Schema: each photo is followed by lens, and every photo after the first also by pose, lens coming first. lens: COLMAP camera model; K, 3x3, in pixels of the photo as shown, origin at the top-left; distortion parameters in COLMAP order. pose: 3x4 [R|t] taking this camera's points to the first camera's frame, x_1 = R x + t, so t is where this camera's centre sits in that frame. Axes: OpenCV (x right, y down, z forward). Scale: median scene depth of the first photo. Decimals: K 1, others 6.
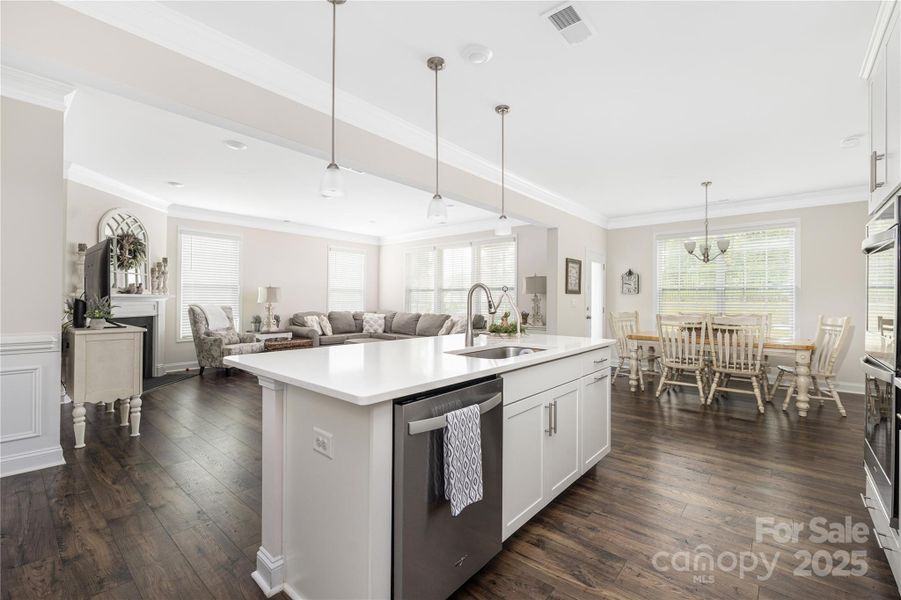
lens RADIAL K [[387.8, 0, 452.7], [0, 387.8, 299.7], [0, 0, 1]] dist [-0.006576, 0.000239]
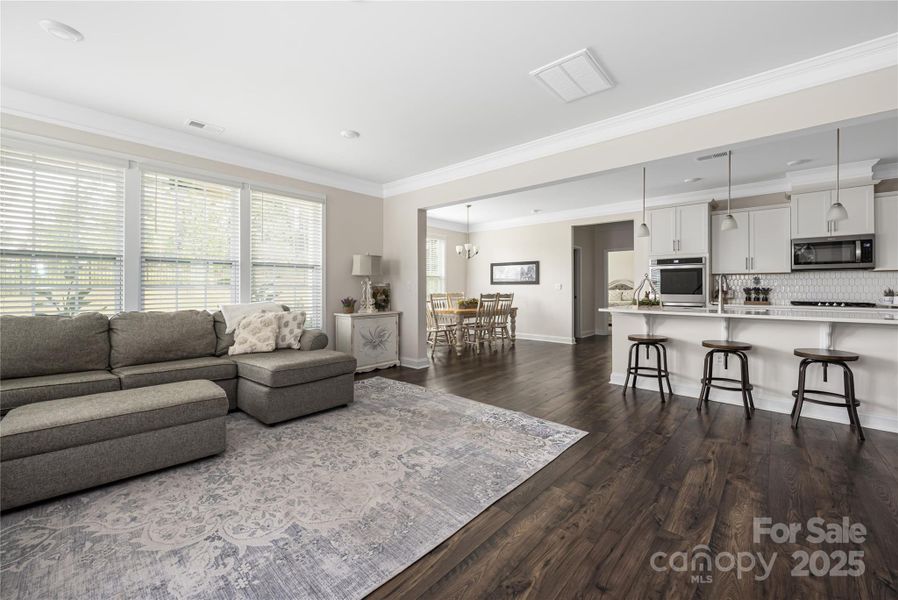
lens RADIAL K [[365.8, 0, 454.0], [0, 365.8, 291.4], [0, 0, 1]] dist [-0.003833, -0.000247]
pose [[0.016913, -0.015743, 0.999733, -0.599281], [-0.003242, 0.999870, 0.015800, 0.006601], [-0.999852, -0.003508, 0.016860, 0.818558]]
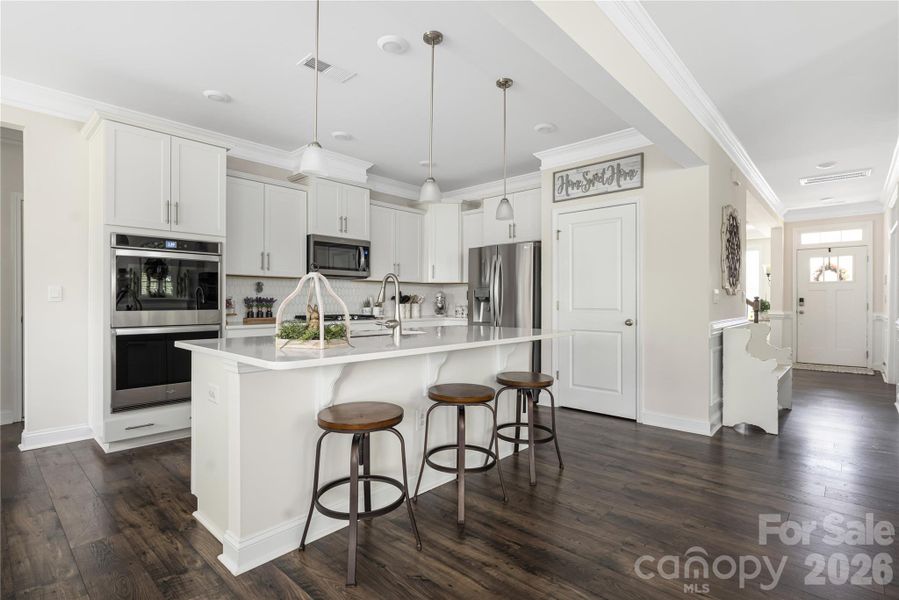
lens RADIAL K [[438.3, 0, 447.7], [0, 438.3, 300.1], [0, 0, 1]] dist [0.000424, 0.000343]
pose [[-0.999393, -0.009662, 0.033471, -0.046431], [-0.009725, 0.999951, -0.001719, 0.011398], [-0.033452, -0.002044, -0.999438, 0.815235]]
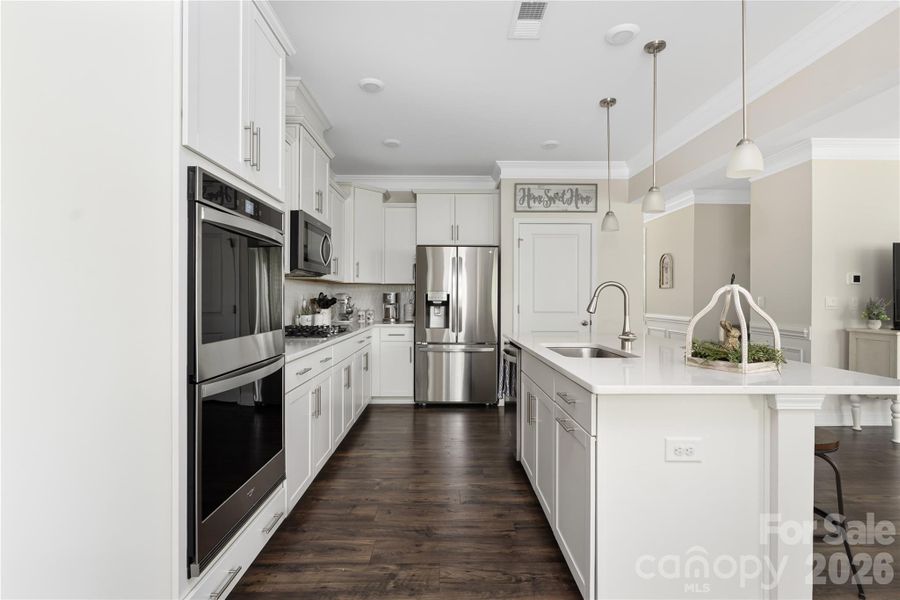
lens RADIAL K [[438.8, 0, 451.2], [0, 438.8, 295.4], [0, 0, 1]] dist [0.000424, 0.000343]
pose [[-0.749025, -0.014523, -0.662382, 0.404298], [-0.008502, 0.999888, -0.012308, 0.003275], [0.662487, -0.003588, -0.749065, 0.580149]]
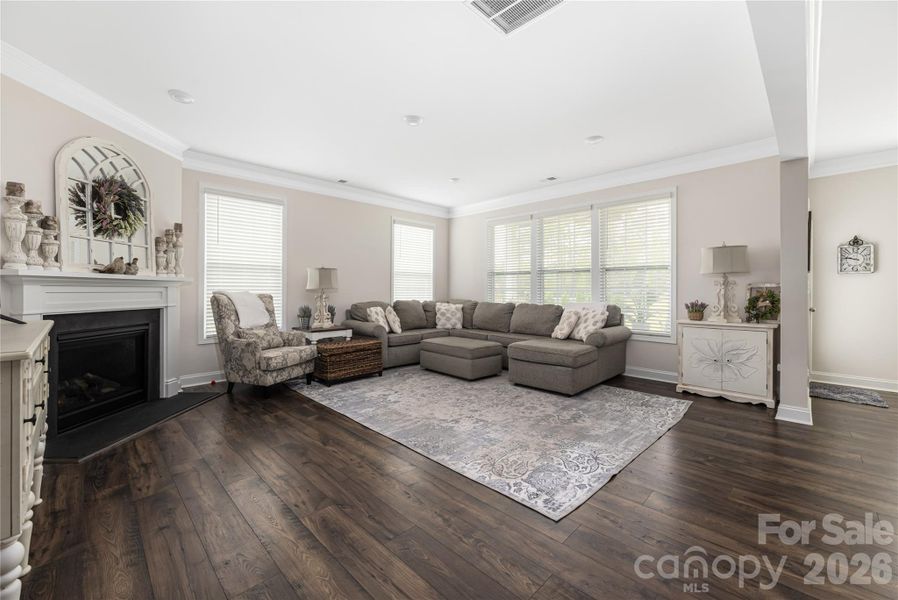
lens RADIAL K [[365.8, 0, 448.2], [0, 365.8, 290.5], [0, 0, 1]] dist [-0.003833, -0.000247]
pose [[0.997102, -0.003637, -0.075987, -0.204342], [0.003915, 0.999986, 0.003510, 0.009866], [0.075973, -0.003797, 0.997103, 0.368055]]
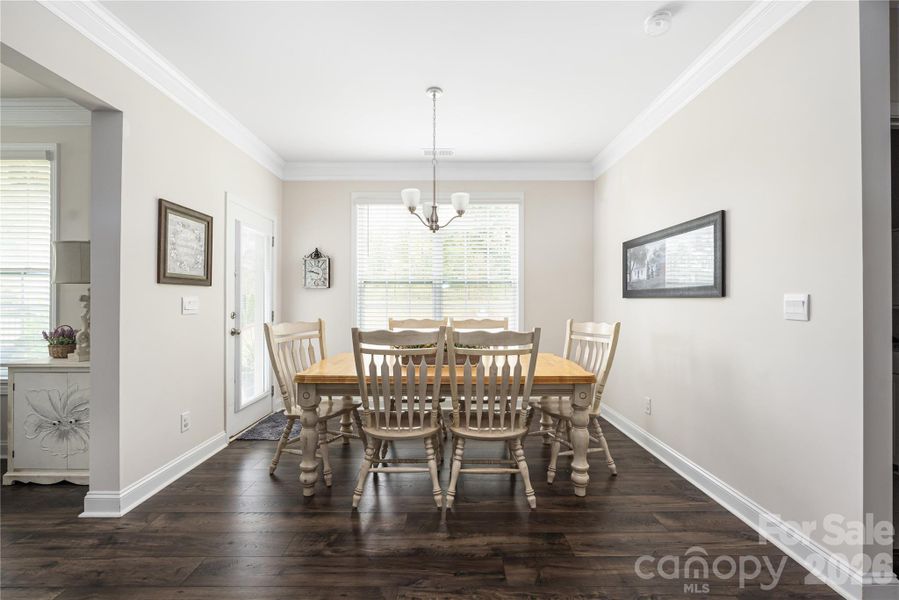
lens RADIAL K [[387.0, 0, 449.1], [0, 387.0, 298.2], [0, 0, 1]] dist [-0.006576, 0.000239]
pose [[0.759124, -0.000527, 0.650946, 0.242184], [0.002400, 0.999995, -0.001990, 0.002366], [-0.650942, 0.003073, 0.759122, 0.443204]]
